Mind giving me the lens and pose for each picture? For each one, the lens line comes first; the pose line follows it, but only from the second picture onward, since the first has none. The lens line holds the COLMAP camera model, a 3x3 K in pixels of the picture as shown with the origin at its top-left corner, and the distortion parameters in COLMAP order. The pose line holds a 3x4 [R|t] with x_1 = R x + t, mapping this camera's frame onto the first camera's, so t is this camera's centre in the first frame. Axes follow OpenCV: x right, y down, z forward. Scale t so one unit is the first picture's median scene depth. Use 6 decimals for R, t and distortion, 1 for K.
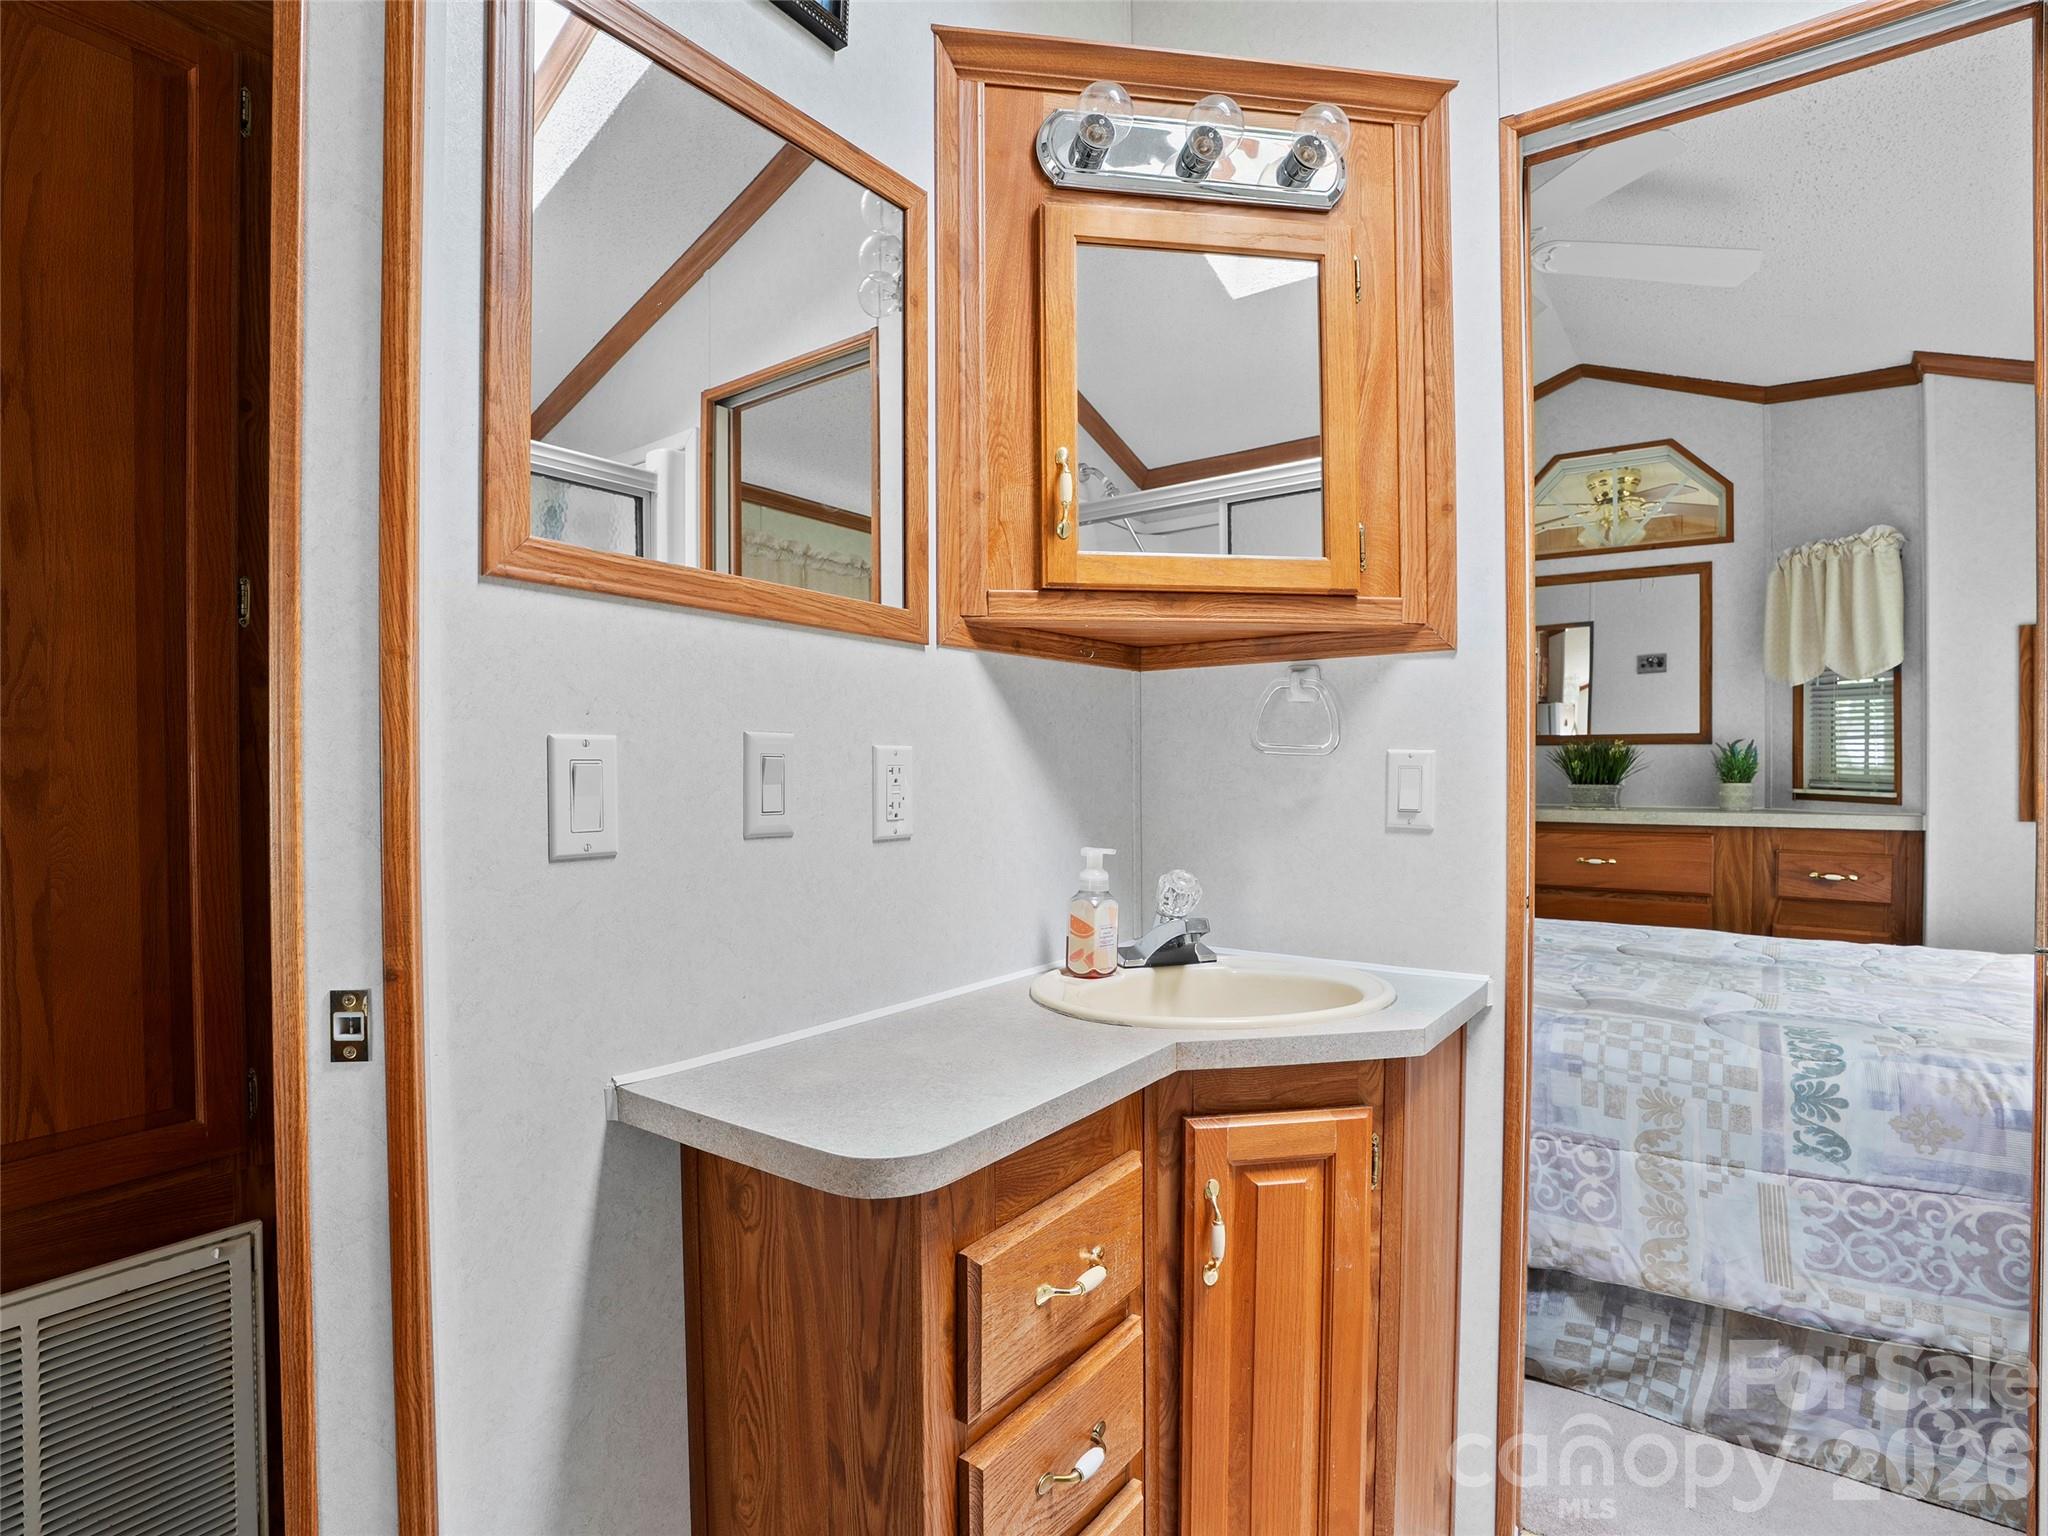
lens RADIAL K [[1072.2, 0, 1021.7], [0, 1072.2, 767.5], [0, 0, 1]] dist [-0.071209, 0.028708]
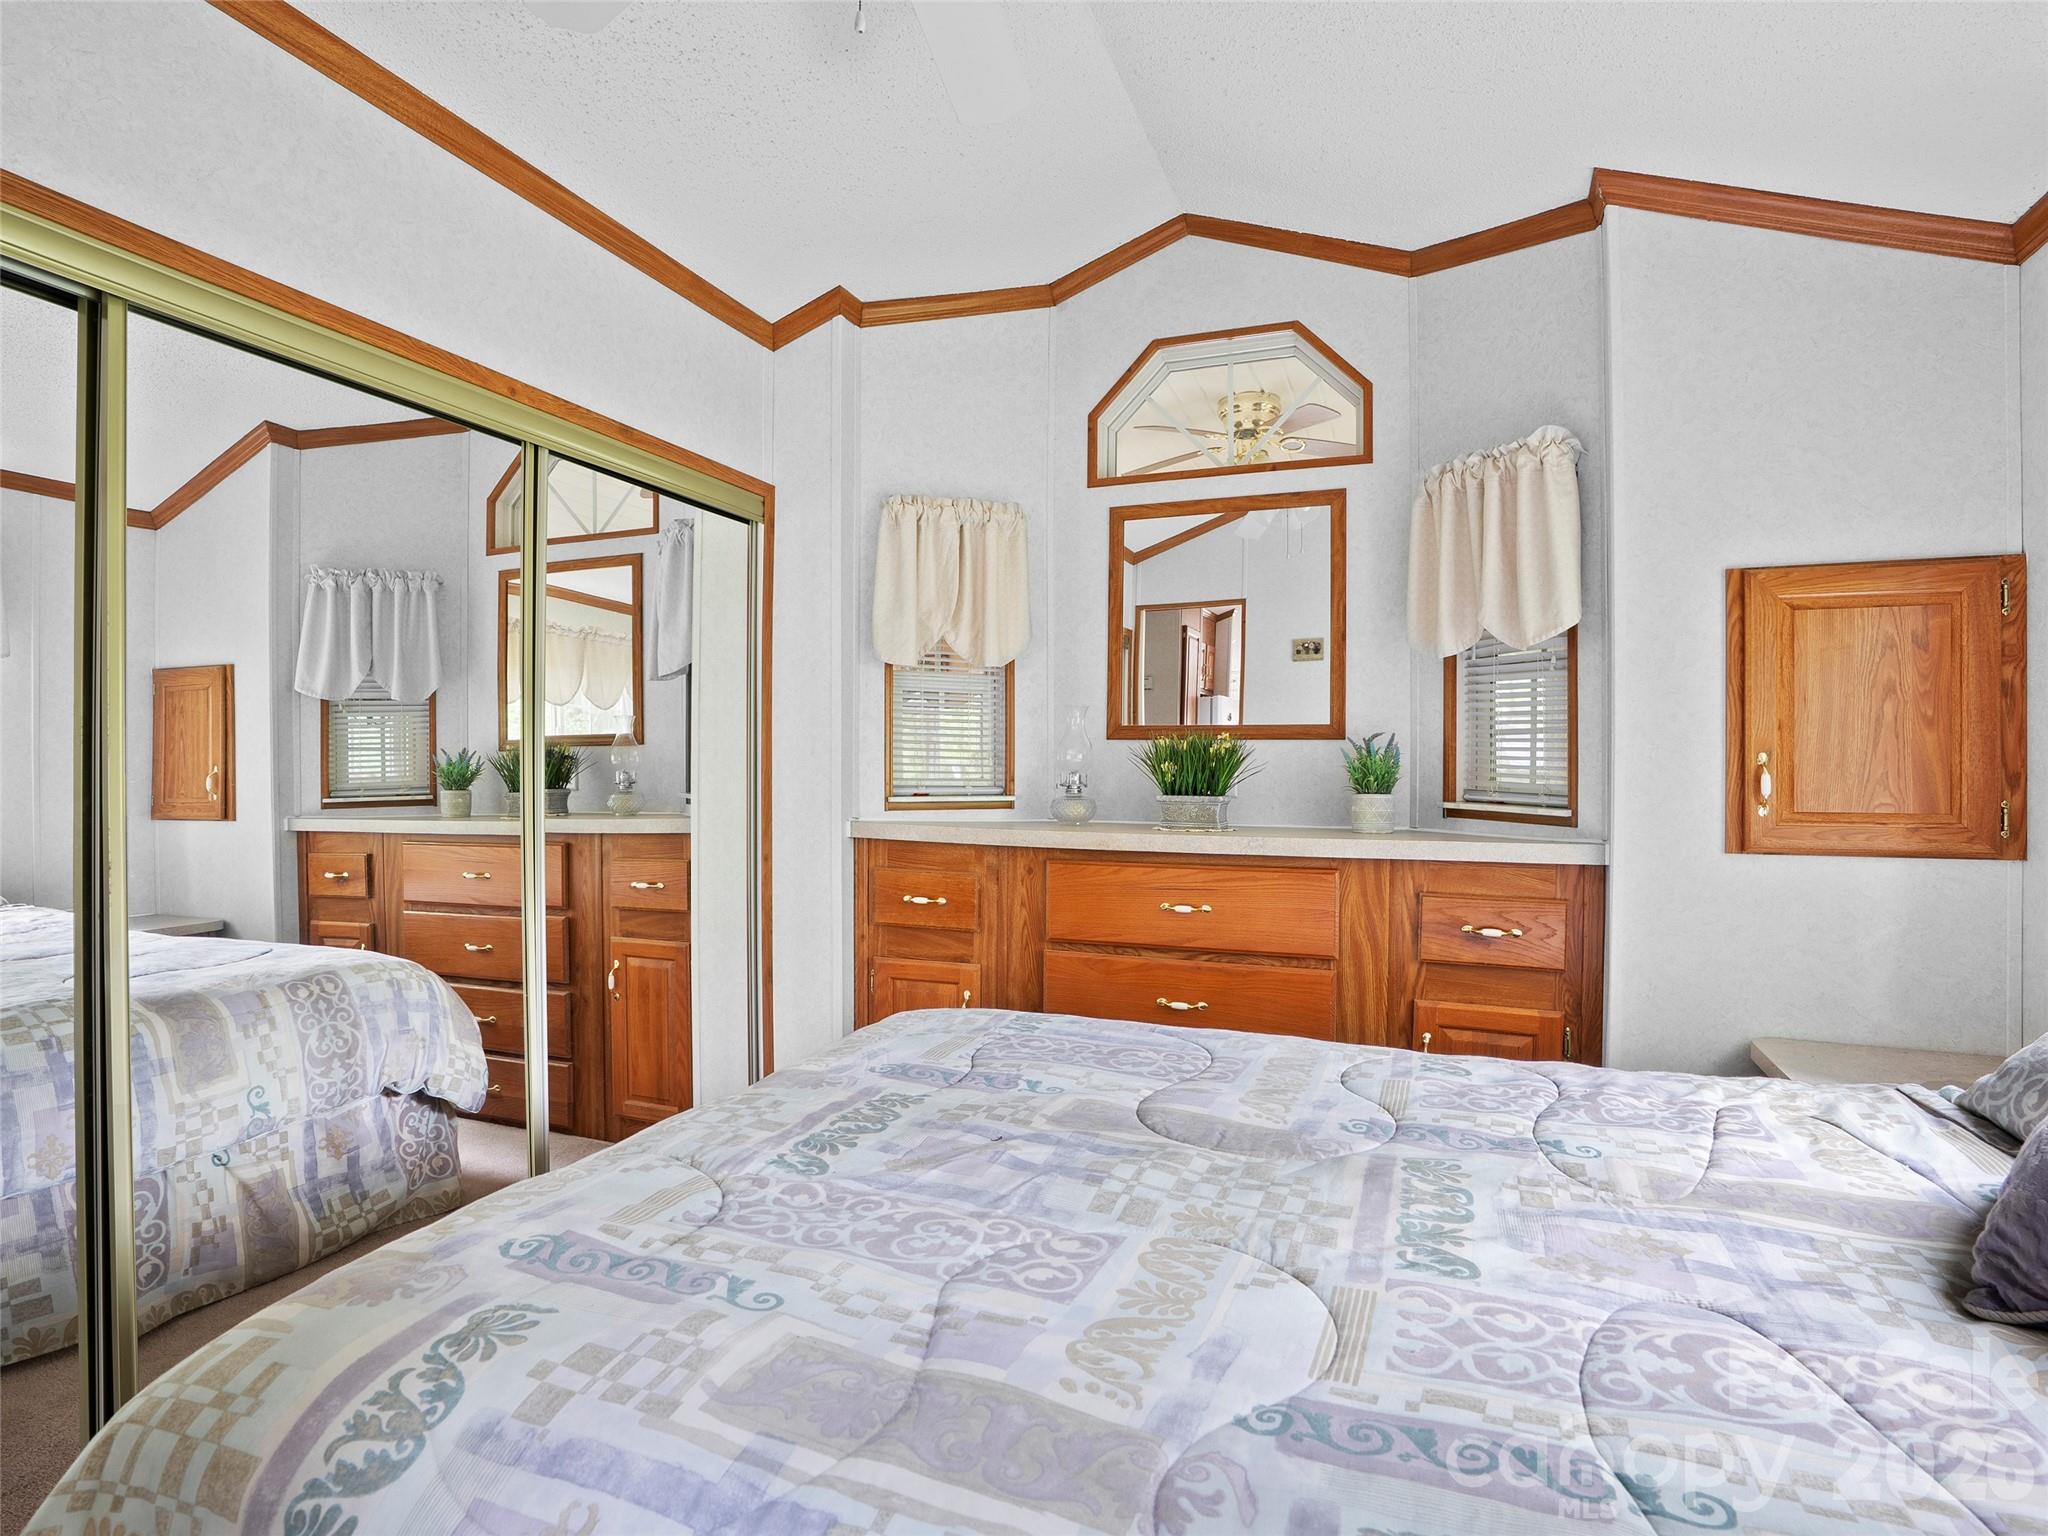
lens RADIAL K [[1072.2, 0, 1034.1], [0, 1072.2, 766.3], [0, 0, 1]] dist [-0.071209, 0.028708]
pose [[0.968222, 0.003125, 0.250072, 0.286389], [-0.003131, 0.999995, -0.000374, -0.003319], [-0.250072, -0.000420, 0.968227, 0.362542]]
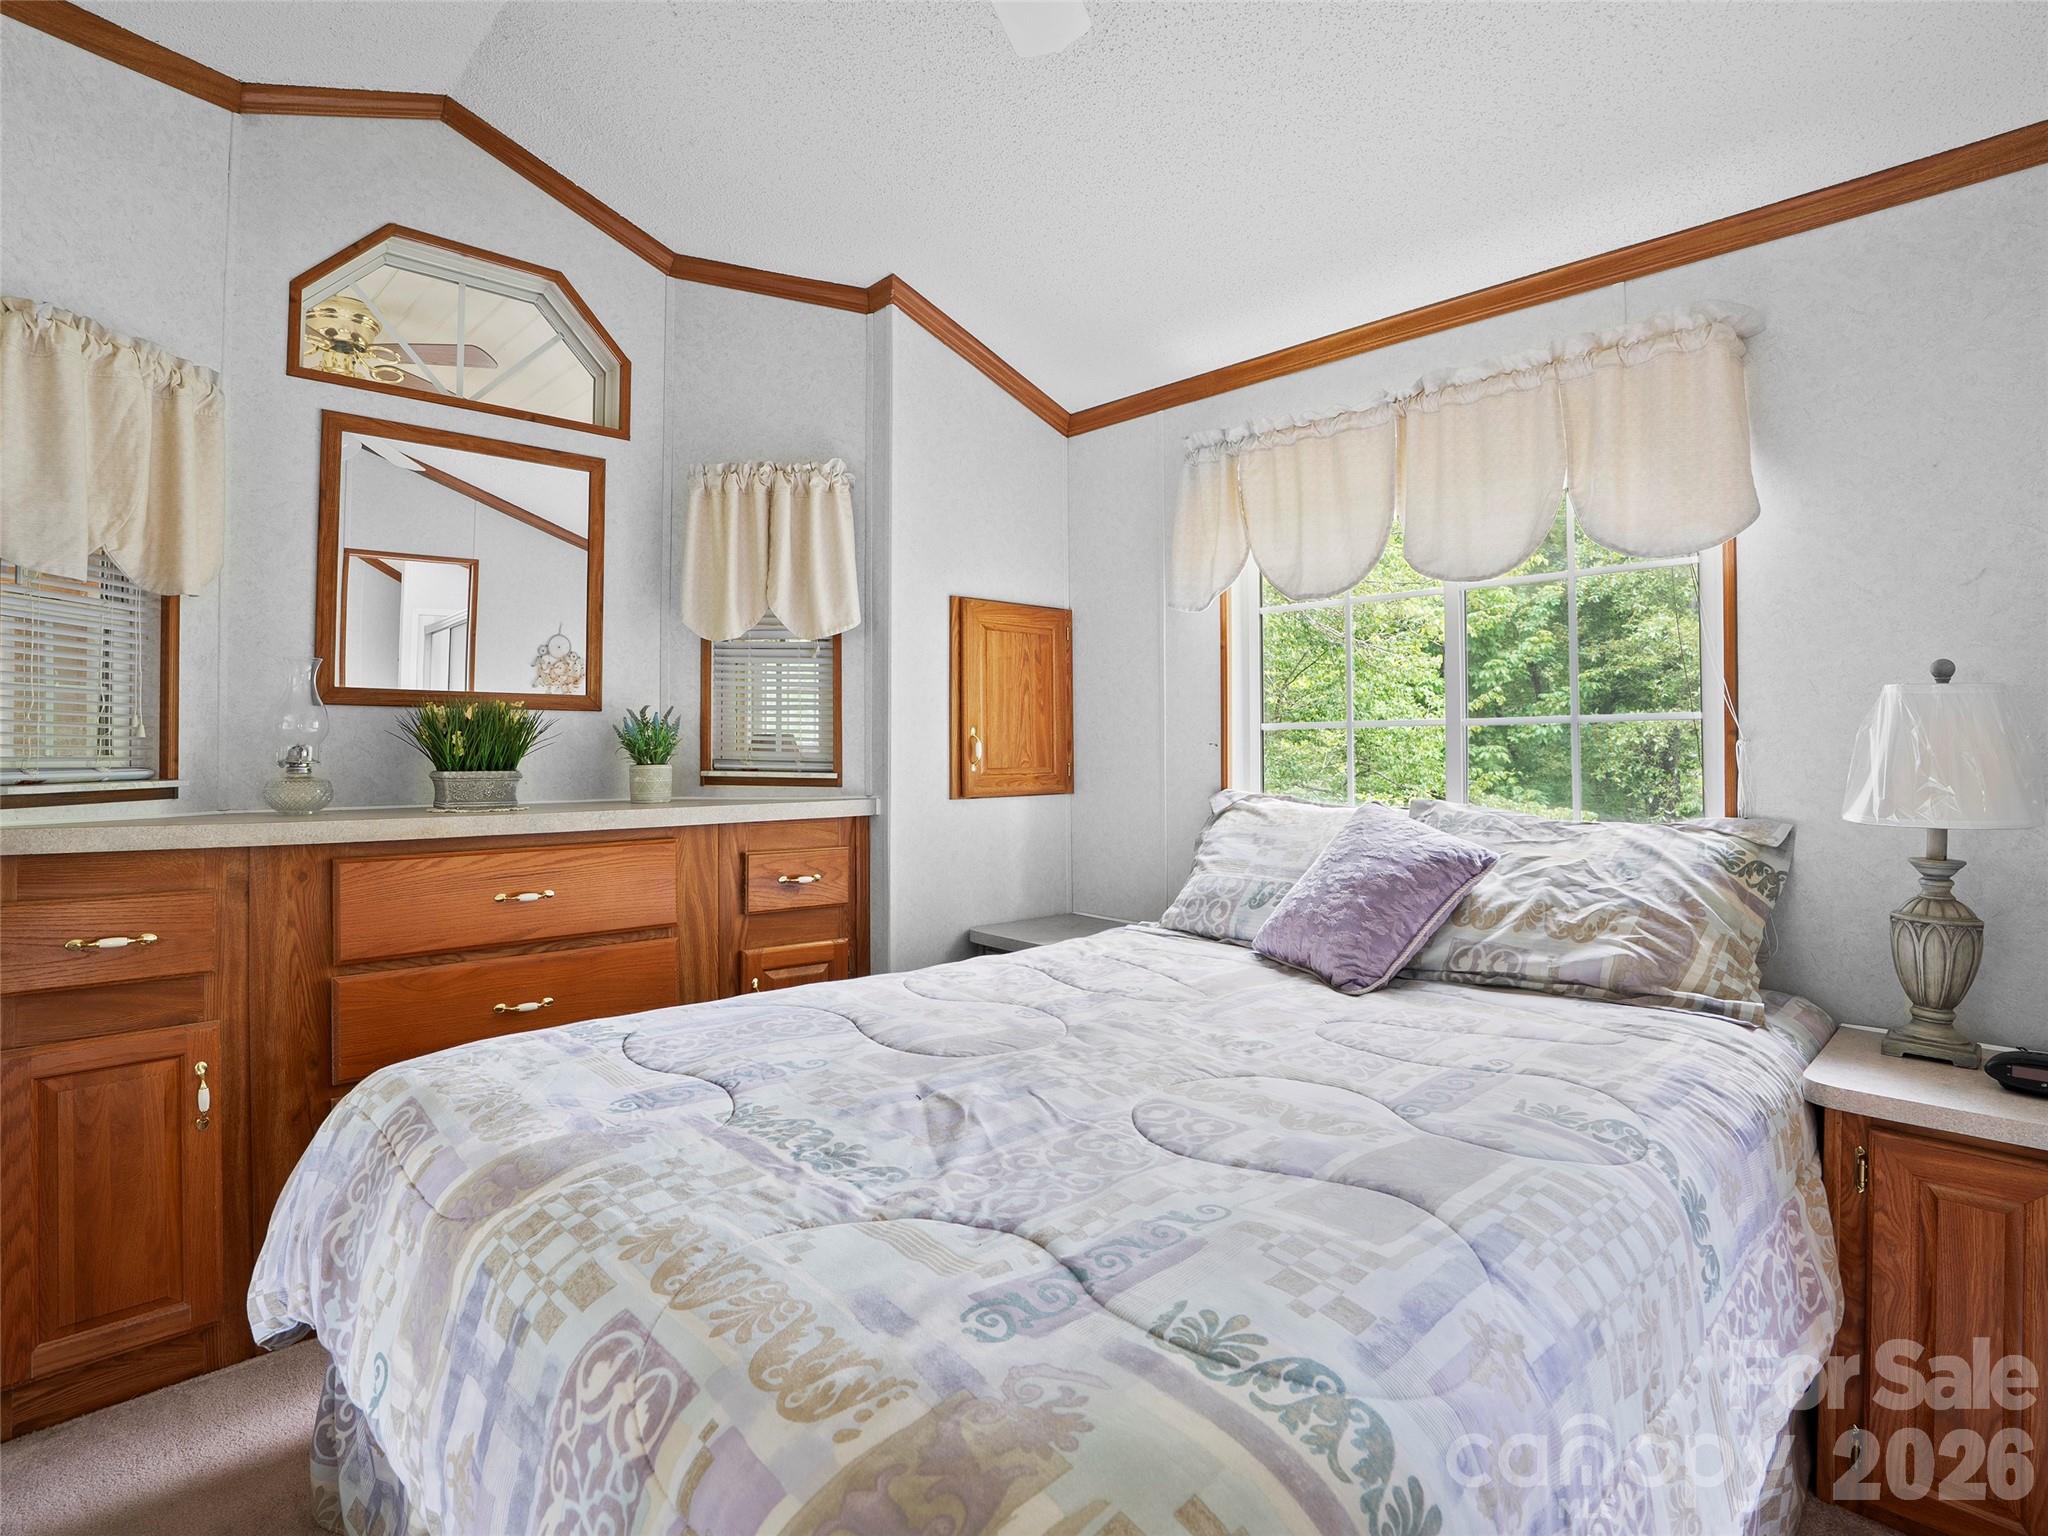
lens RADIAL K [[1072.2, 0, 1016.7], [0, 1072.2, 731.9], [0, 0, 1]] dist [-0.071209, 0.028708]
pose [[0.182844, 0.013325, 0.983052, -0.003908], [0.004381, 0.999887, -0.014368, 0.003514], [-0.983132, 0.006934, 0.182765, 0.628447]]
